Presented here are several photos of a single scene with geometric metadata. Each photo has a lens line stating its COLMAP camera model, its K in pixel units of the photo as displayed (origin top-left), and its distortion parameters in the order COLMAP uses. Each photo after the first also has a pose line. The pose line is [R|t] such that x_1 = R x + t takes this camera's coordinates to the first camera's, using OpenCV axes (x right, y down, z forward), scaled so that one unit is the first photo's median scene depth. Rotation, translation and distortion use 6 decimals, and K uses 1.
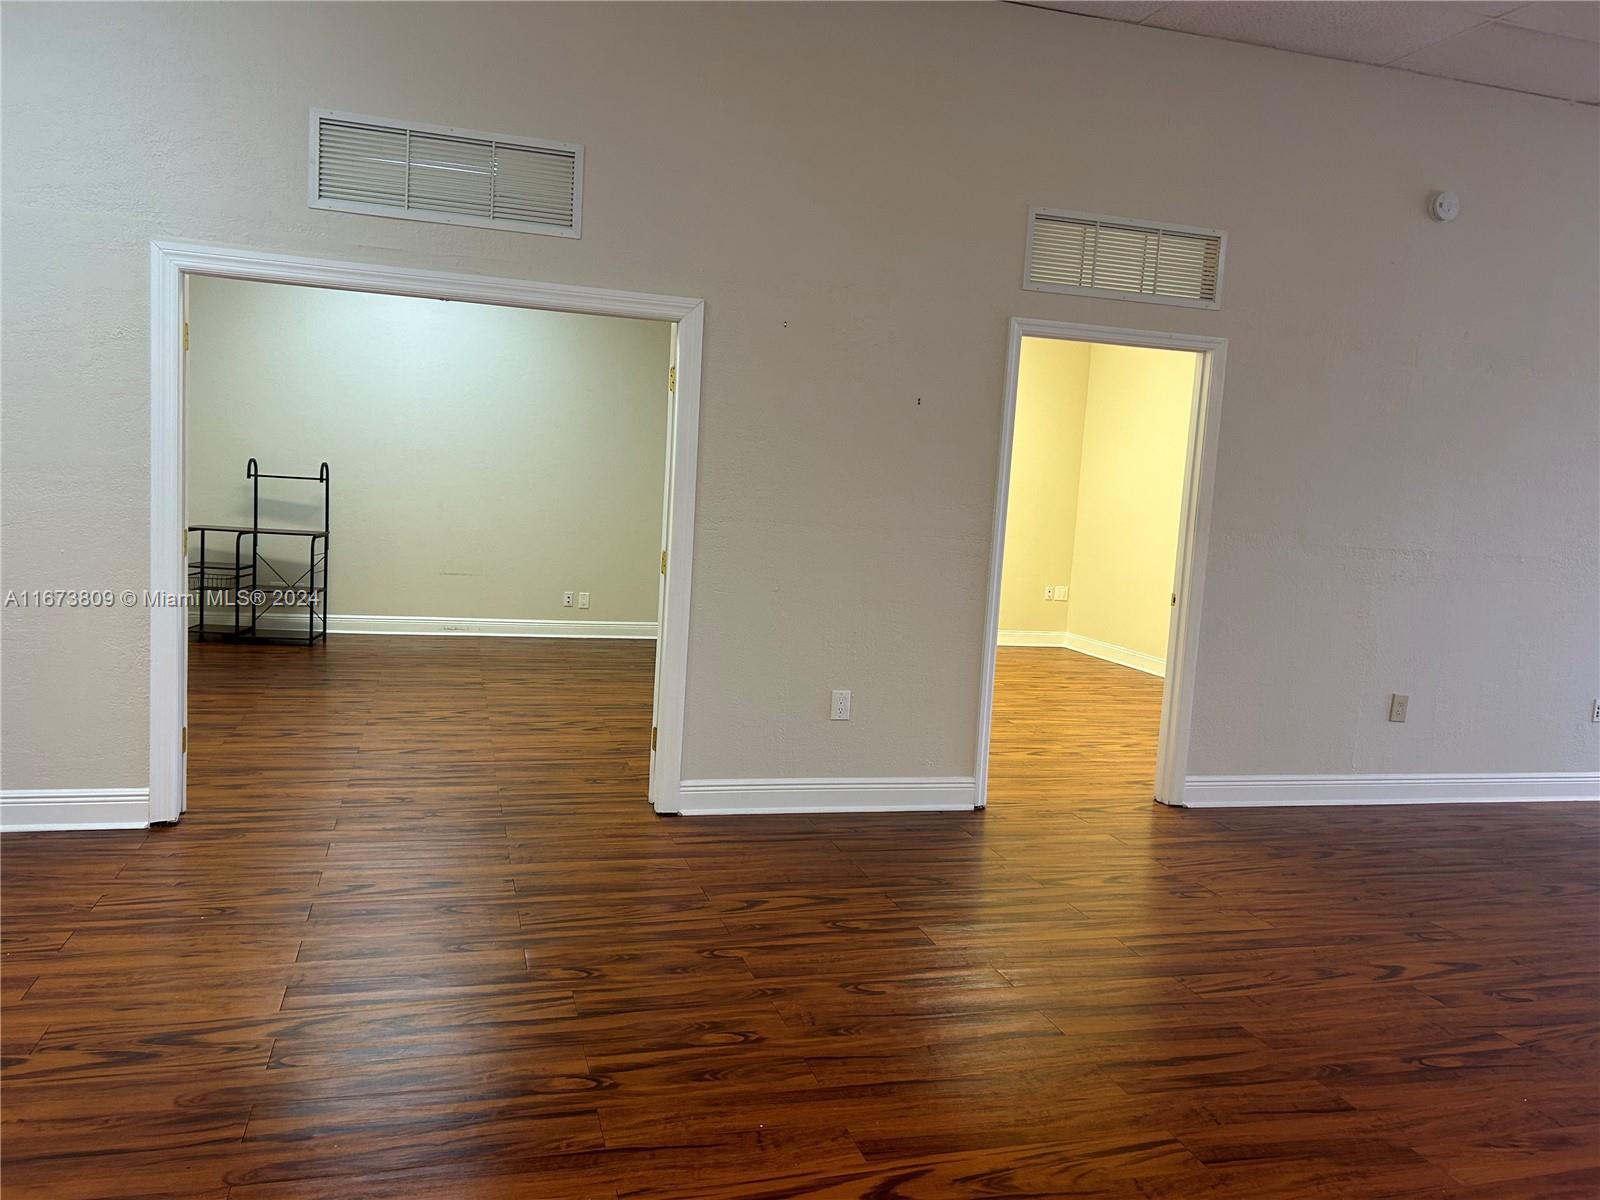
lens RADIAL K [[1246.6, 0, 787.8], [0, 1246.6, 597.8], [0, 0, 1]] dist [0.058235, -0.054507]
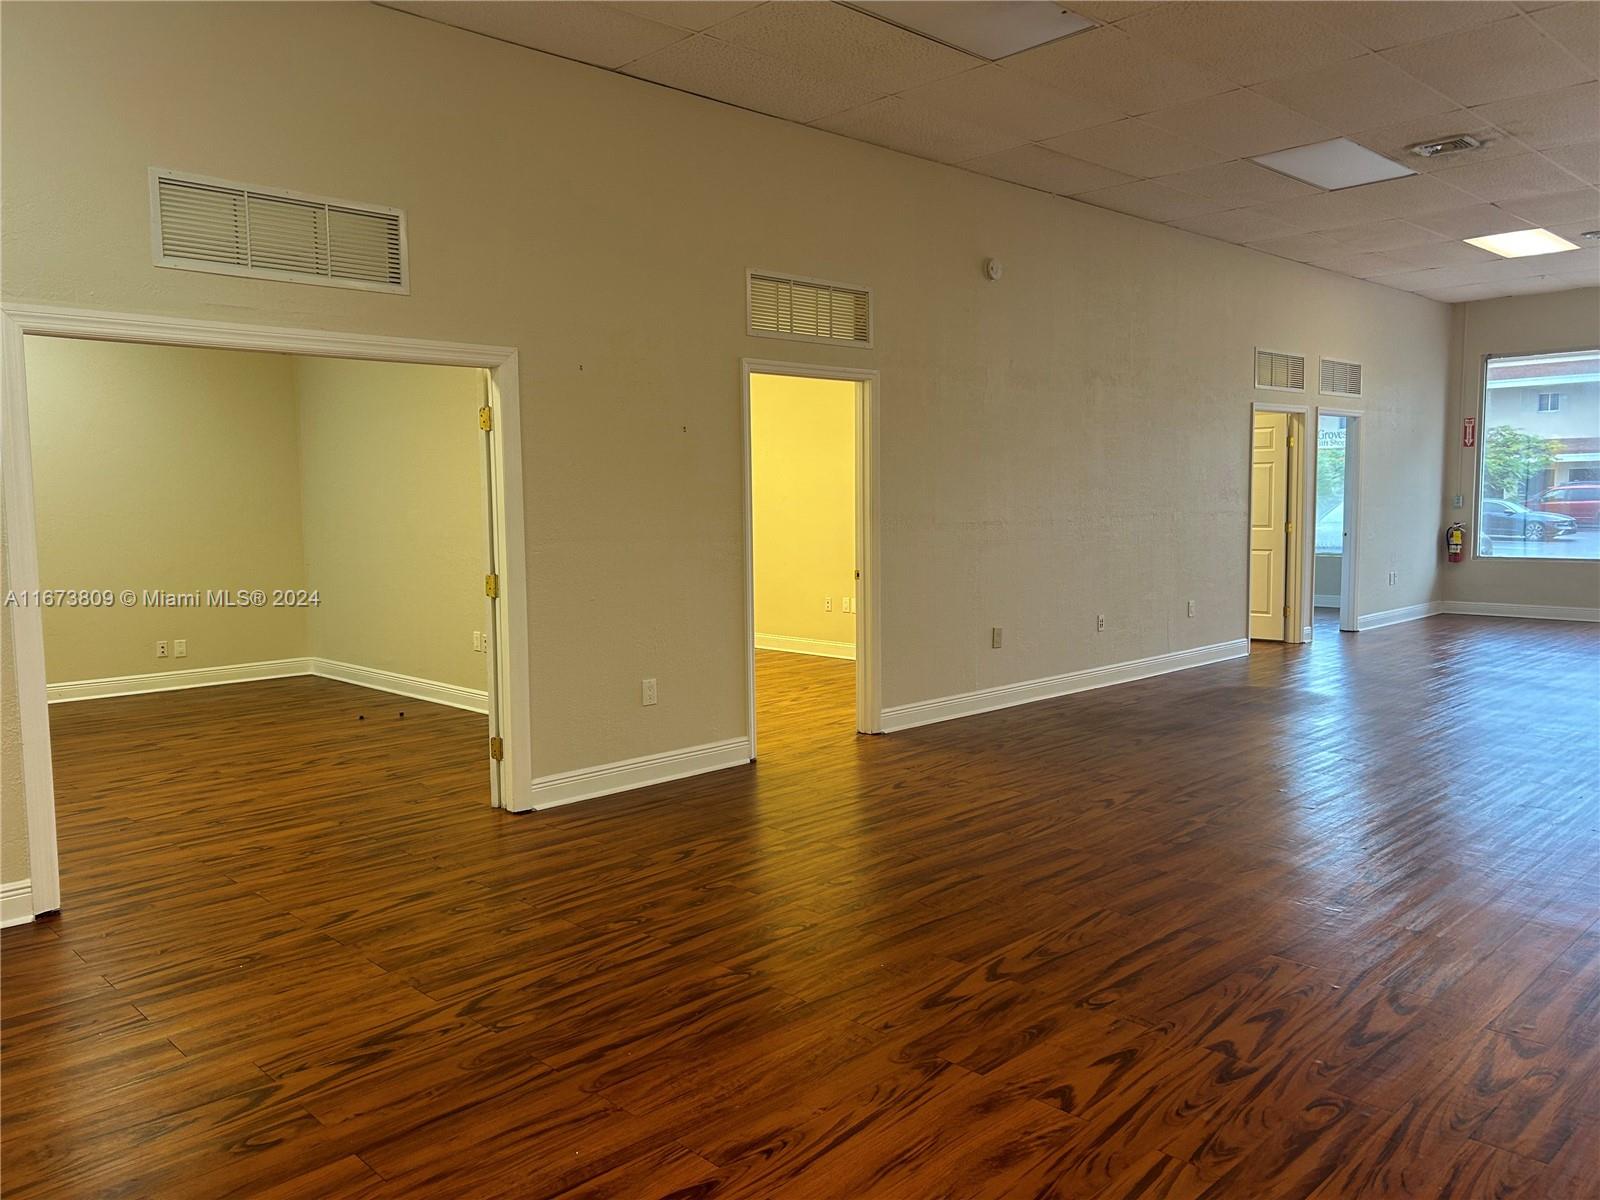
lens RADIAL K [[1246.6, 0, 801.3], [0, 1246.6, 607.4], [0, 0, 1]] dist [0.058235, -0.054507]
pose [[0.874067, -0.114724, 0.472065, -0.386735], [0.112609, 0.993096, 0.032842, -0.015520], [-0.472574, 0.024453, 0.880952, -0.100994]]
